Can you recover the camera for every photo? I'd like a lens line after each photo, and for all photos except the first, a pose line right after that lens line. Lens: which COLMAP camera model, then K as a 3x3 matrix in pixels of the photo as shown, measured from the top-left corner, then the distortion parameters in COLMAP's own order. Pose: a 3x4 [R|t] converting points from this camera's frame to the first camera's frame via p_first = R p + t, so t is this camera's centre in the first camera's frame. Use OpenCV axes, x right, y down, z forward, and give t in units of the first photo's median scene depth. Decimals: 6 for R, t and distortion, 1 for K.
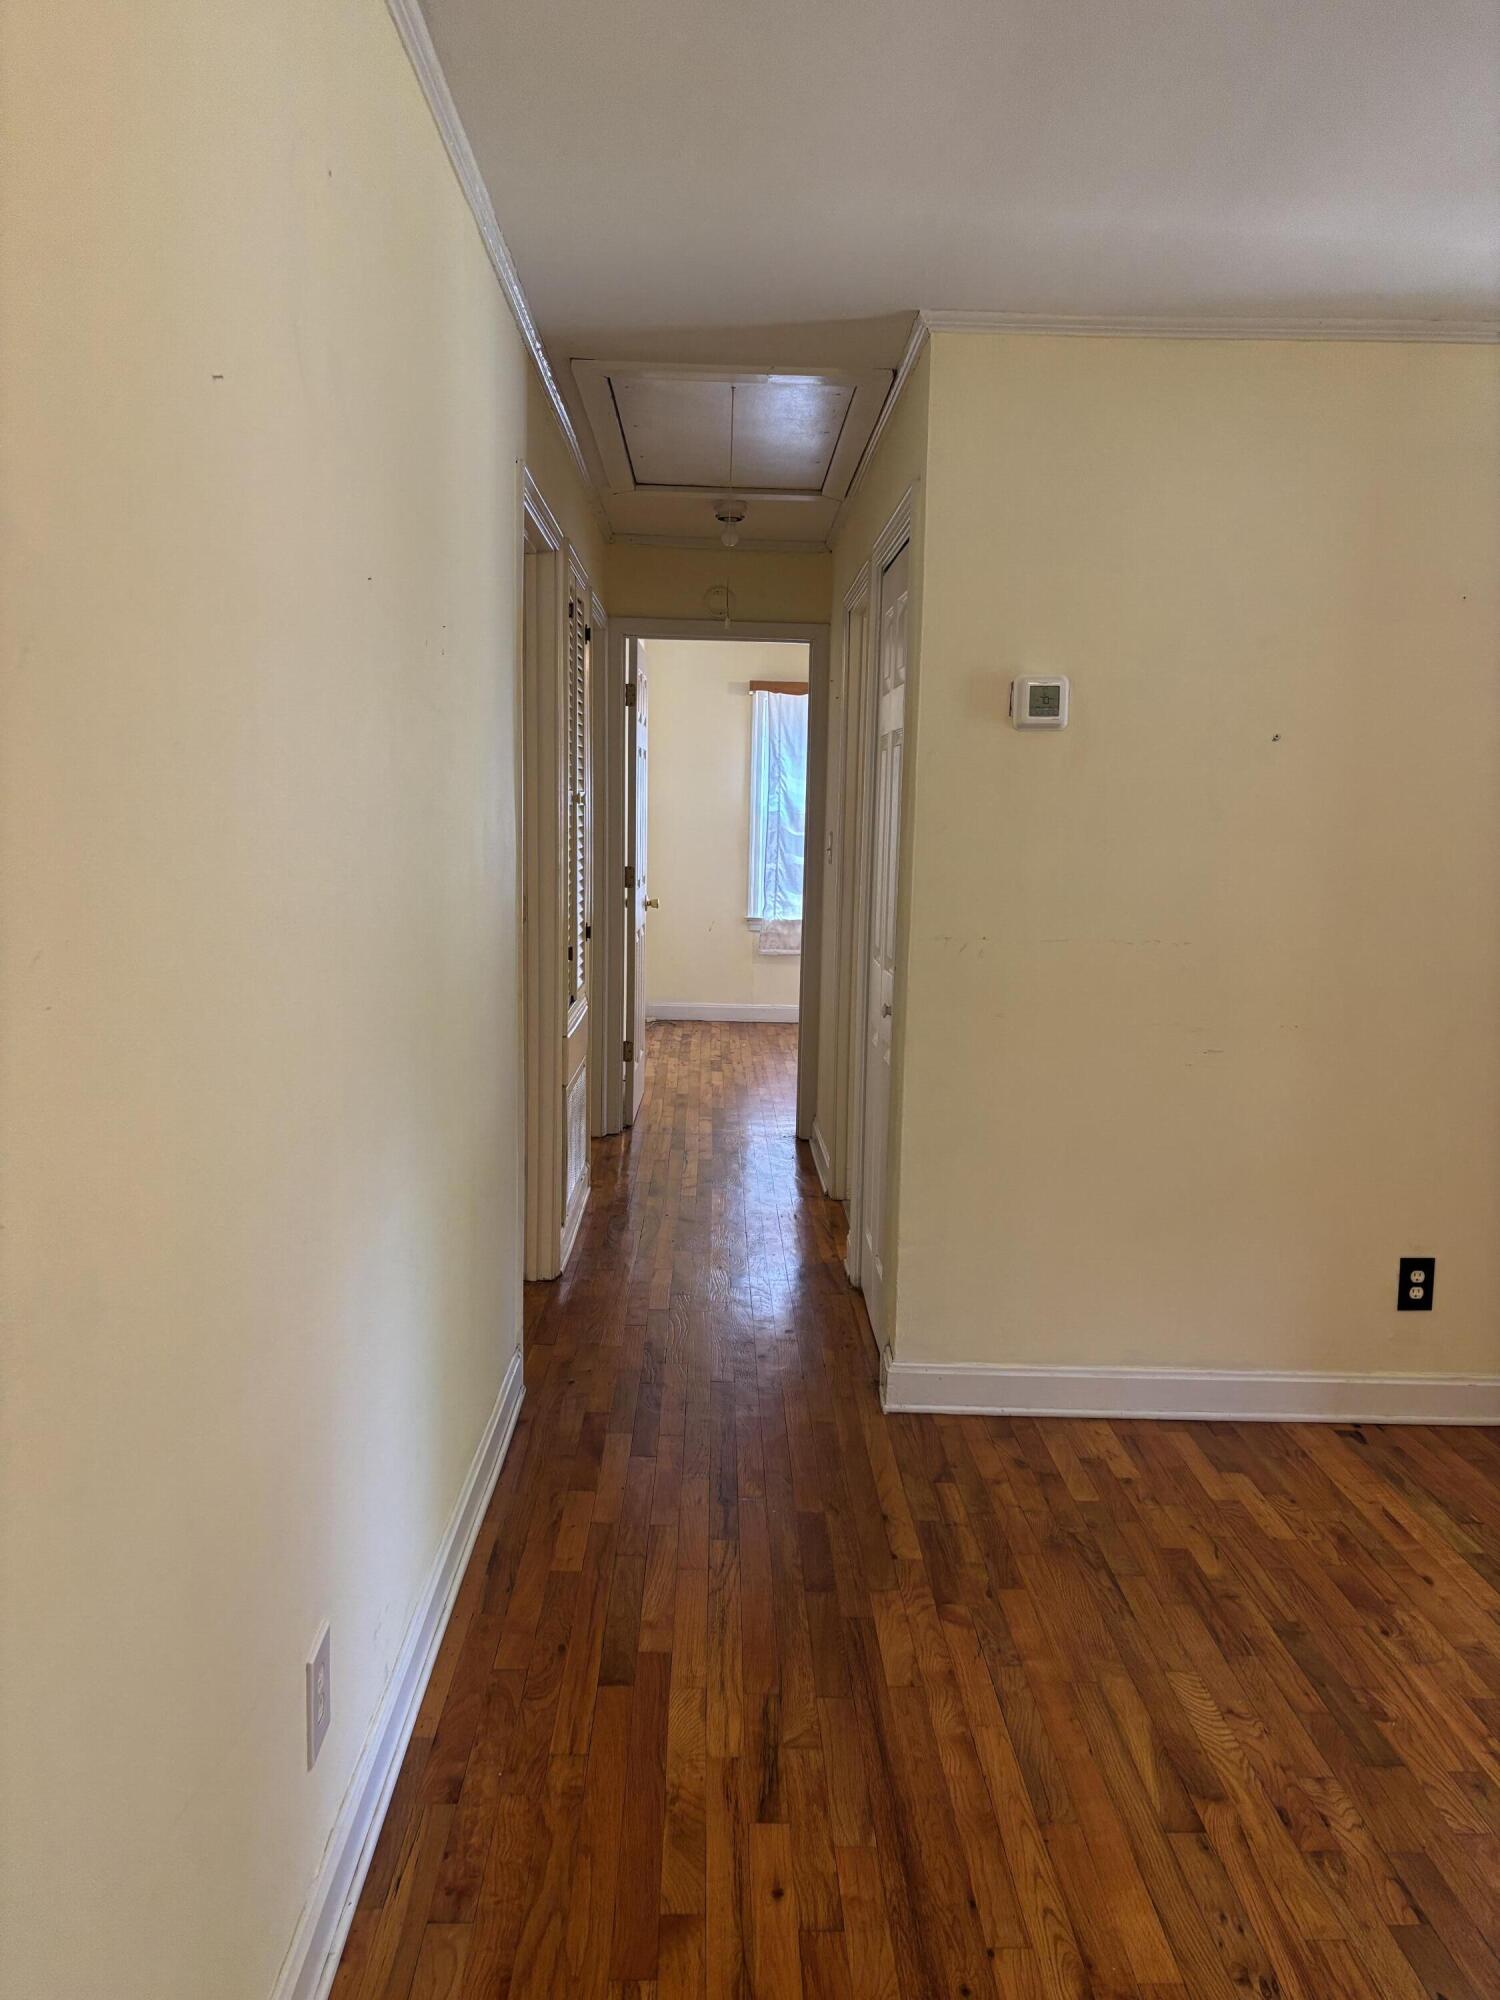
lens RADIAL K [[1504.5, 0, 746.4], [0, 1504.5, 1019.6], [0, 0, 1]] dist [0.060756, -0.062432]
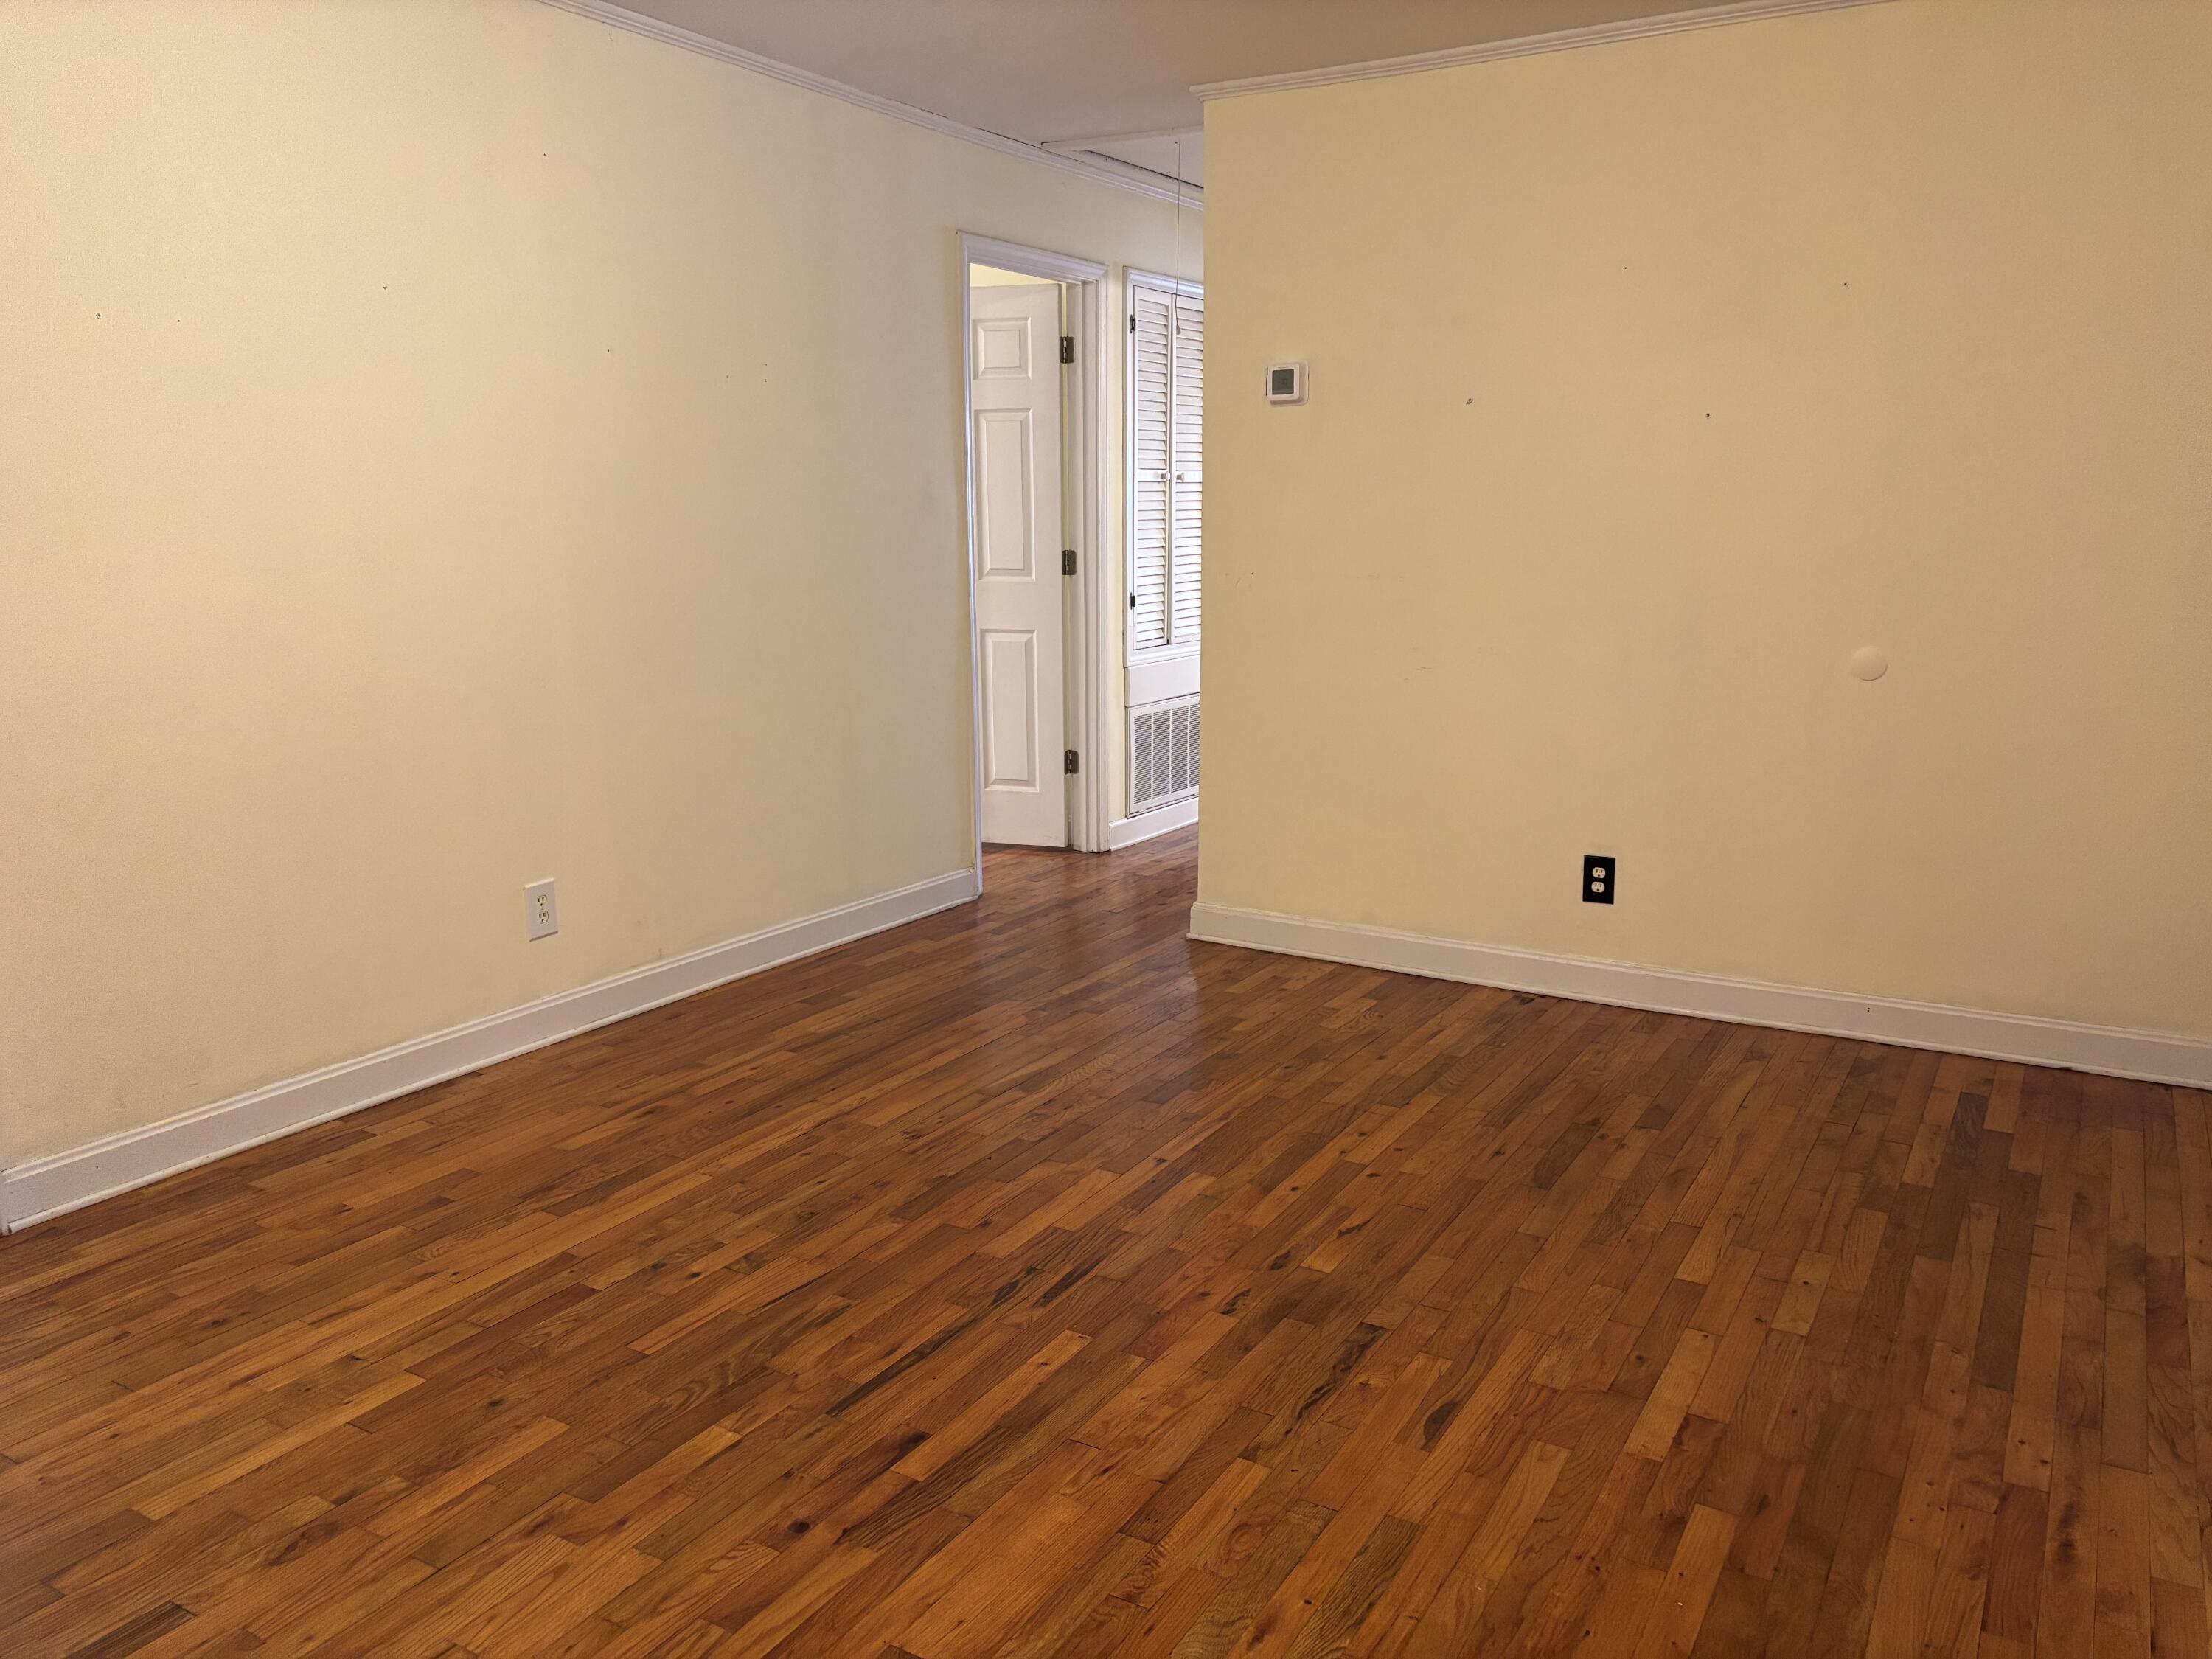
lens RADIAL K [[1663.9, 0, 1109.0], [0, 1663.9, 823.9], [0, 0, 1]] dist [0.060756, -0.062432]
pose [[0.852868, 0.082810, -0.515519, 0.820410], [-0.057290, 0.996223, 0.065247, 0.075757], [0.518975, -0.026113, 0.854391, -0.282512]]
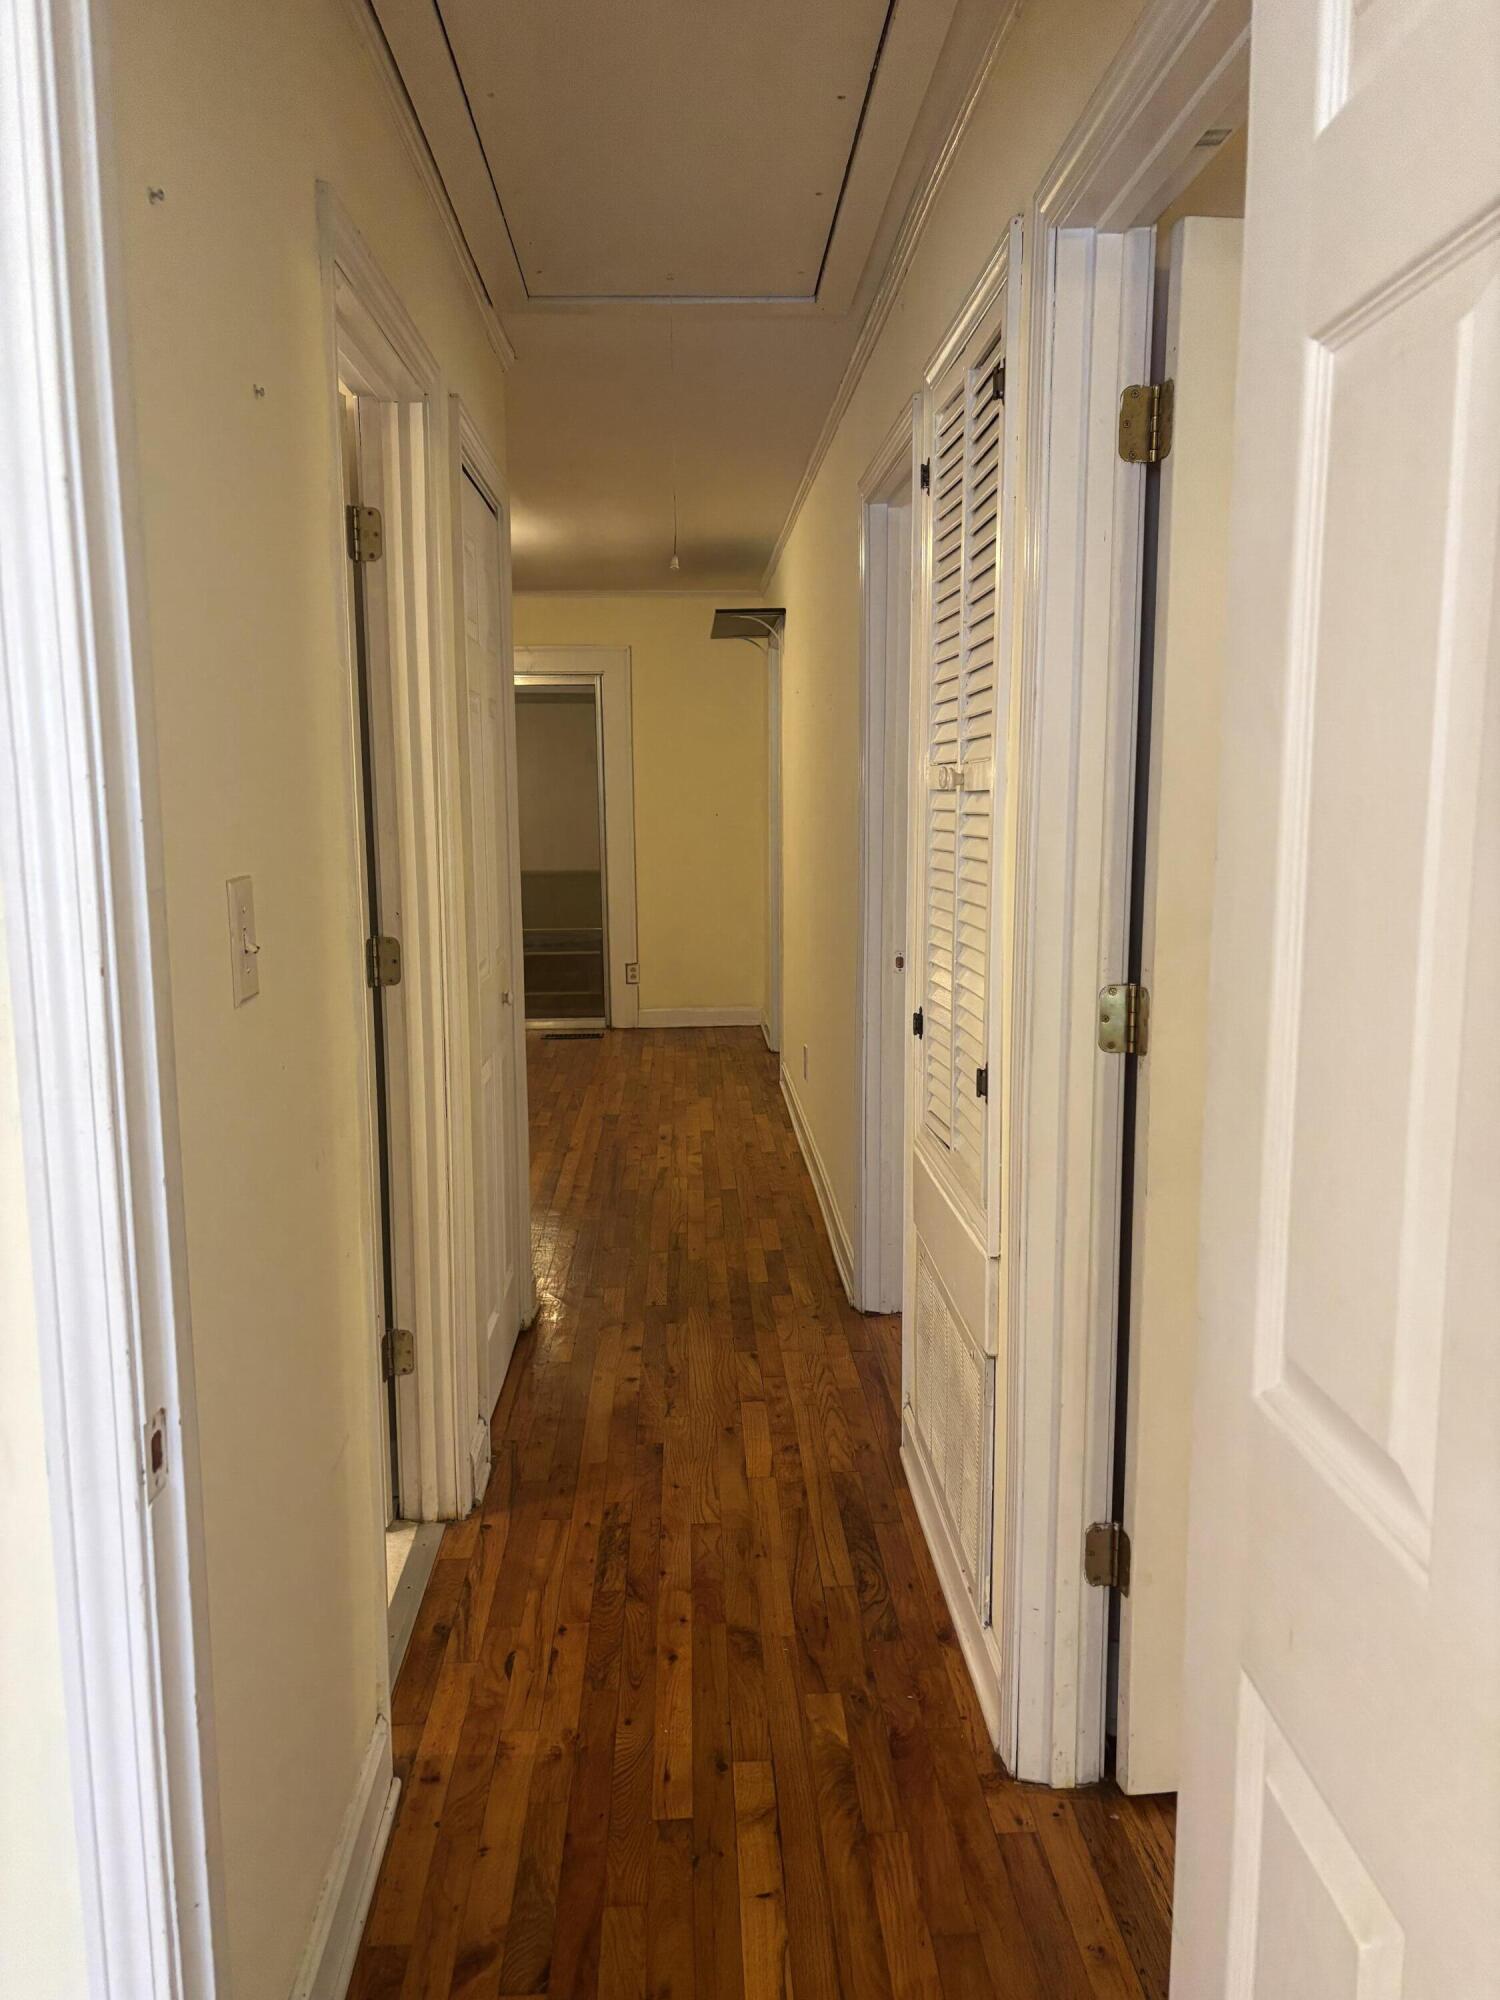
lens RADIAL K [[1504.5, 0, 746.4], [0, 1504.5, 1019.6], [0, 0, 1]] dist [0.060756, -0.062432]
pose [[-0.999702, -0.008535, -0.022859, -0.042543], [-0.014756, 0.957581, 0.287785, -0.295495], [0.019433, 0.288036, -0.957422, 2.152016]]
